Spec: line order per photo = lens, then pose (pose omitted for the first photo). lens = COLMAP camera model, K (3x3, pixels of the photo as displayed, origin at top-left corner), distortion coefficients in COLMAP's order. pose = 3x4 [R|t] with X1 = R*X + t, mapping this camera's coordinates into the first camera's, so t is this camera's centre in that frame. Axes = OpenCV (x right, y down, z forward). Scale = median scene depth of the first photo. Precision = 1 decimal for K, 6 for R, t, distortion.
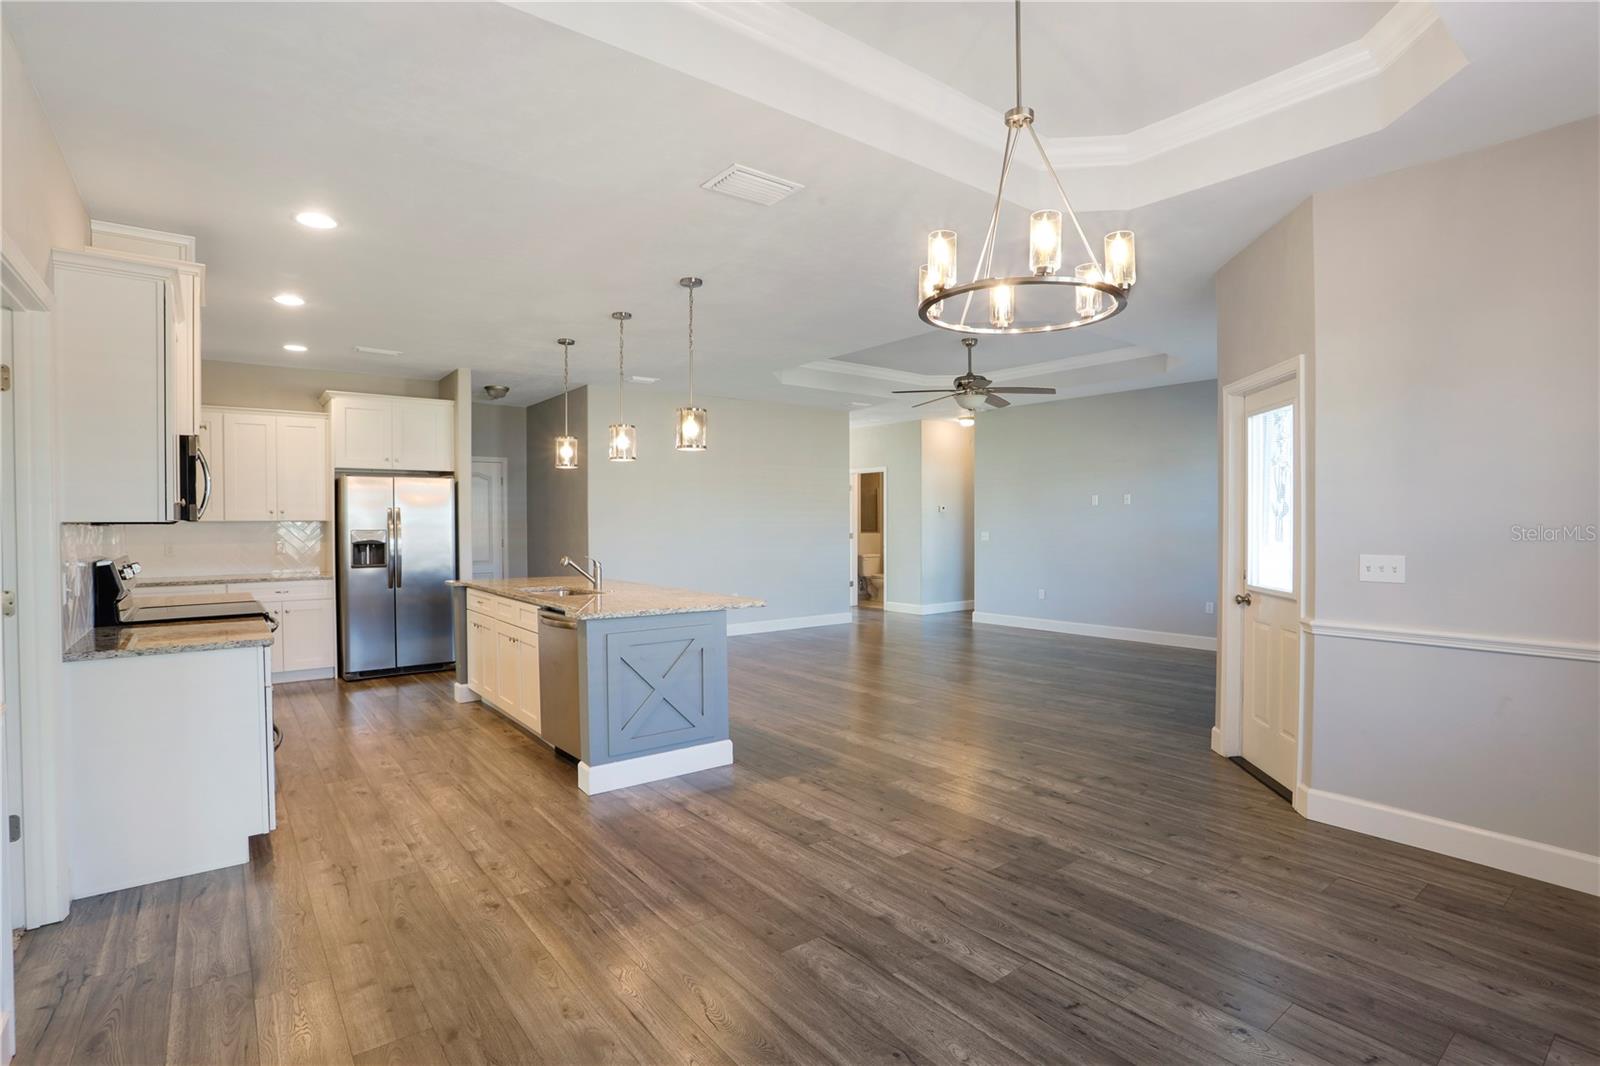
lens RADIAL K [[768.7, 0, 796.8], [0, 768.7, 536.1], [0, 0, 1]] dist [-0.047538, 0.009962]
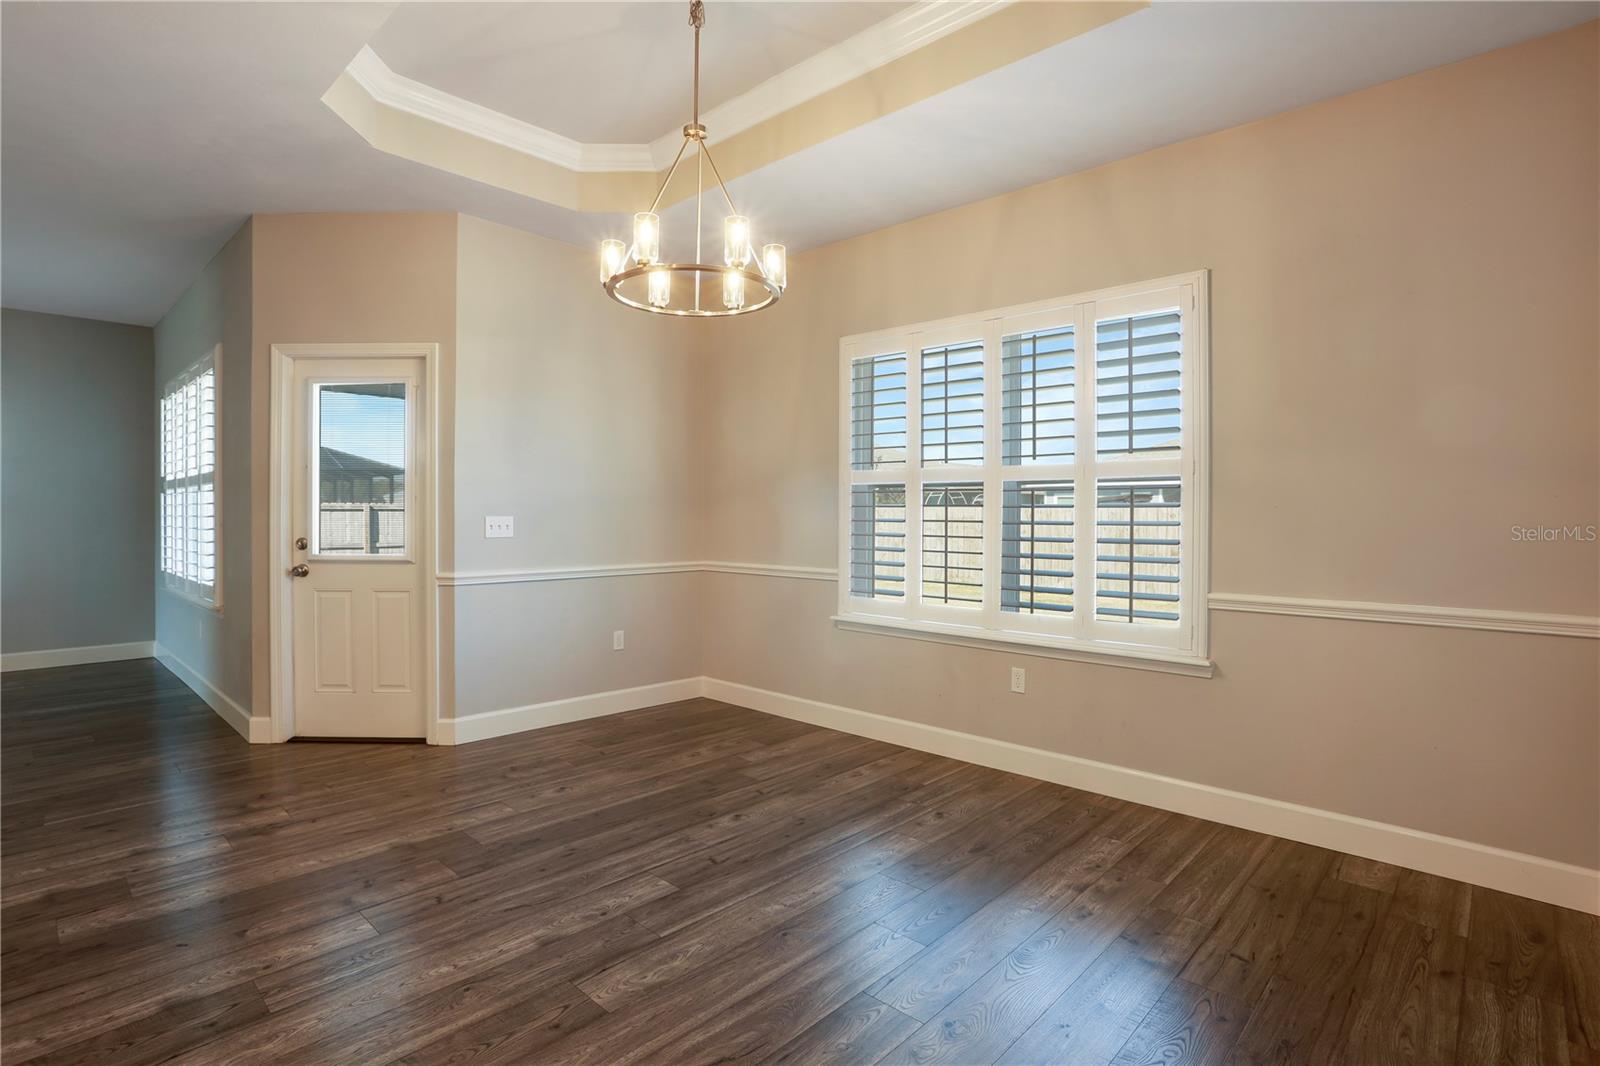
lens RADIAL K [[768.7, 0, 802.9], [0, 768.7, 523.3], [0, 0, 1]] dist [-0.047538, 0.009962]
pose [[-0.130911, -0.011448, 0.991328, -0.681267], [0.019046, 0.999720, 0.014060, 0.032947], [-0.991211, 0.020721, -0.130656, 0.751110]]
